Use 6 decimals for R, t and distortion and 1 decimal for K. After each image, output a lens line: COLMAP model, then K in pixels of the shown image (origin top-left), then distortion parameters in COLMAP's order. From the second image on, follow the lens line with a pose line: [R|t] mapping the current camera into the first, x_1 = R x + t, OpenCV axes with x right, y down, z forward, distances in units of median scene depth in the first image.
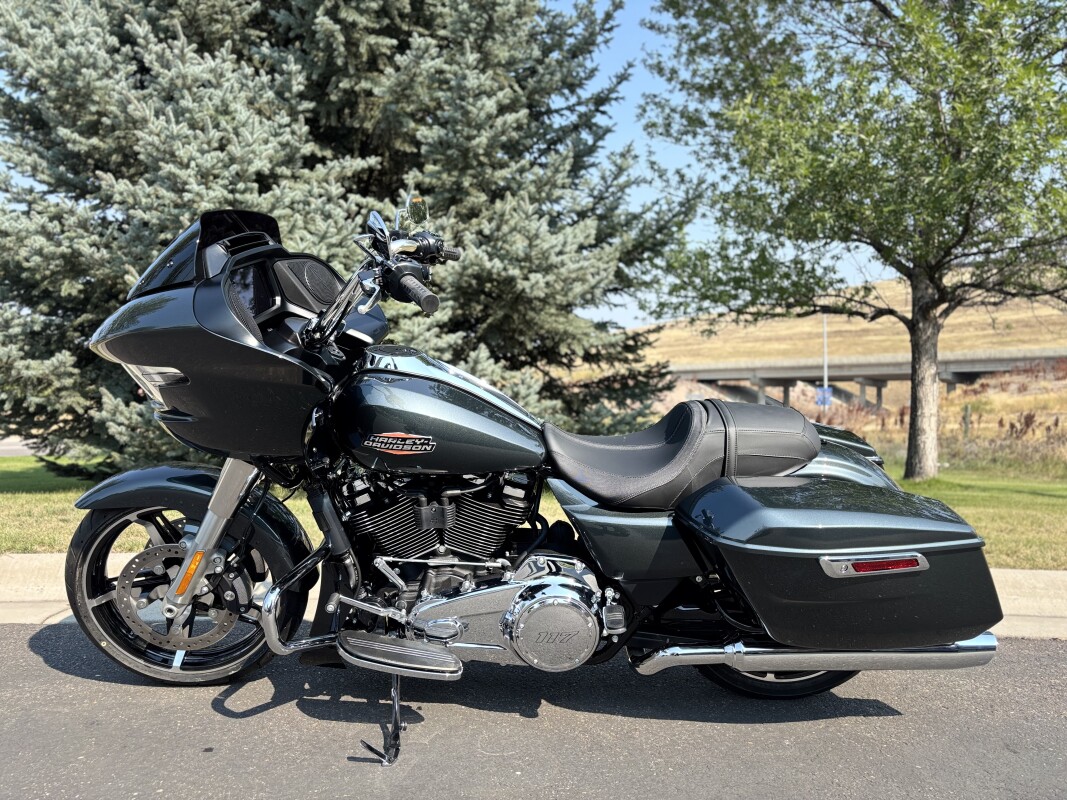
lens RADIAL K [[810.4, 0, 542.1], [0, 810.4, 420.2], [0, 0, 1]] dist [0.010153, -0.018910]
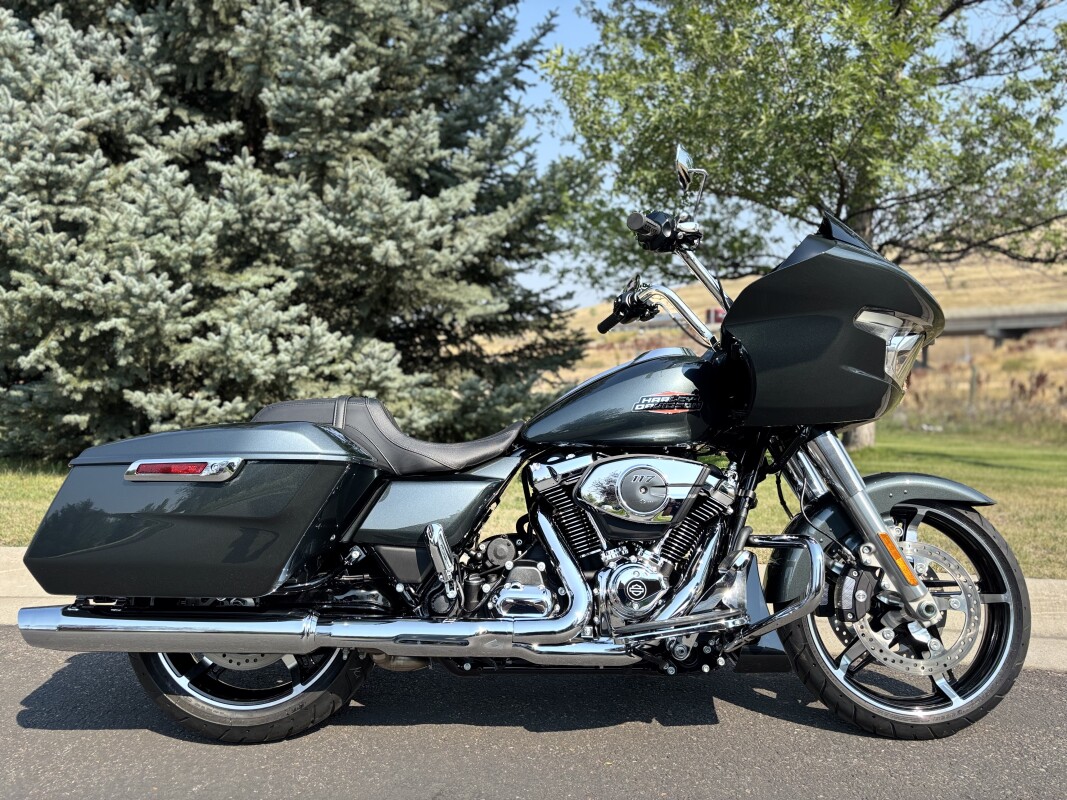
lens RADIAL K [[810.4, 0, 573.0], [0, 810.4, 412.8], [0, 0, 1]] dist [0.010153, -0.018910]
pose [[0.998817, -0.008303, -0.047903, 0.240123], [0.010243, 0.999132, 0.040384, -0.014678], [0.047527, -0.040827, 0.998035, 0.047202]]
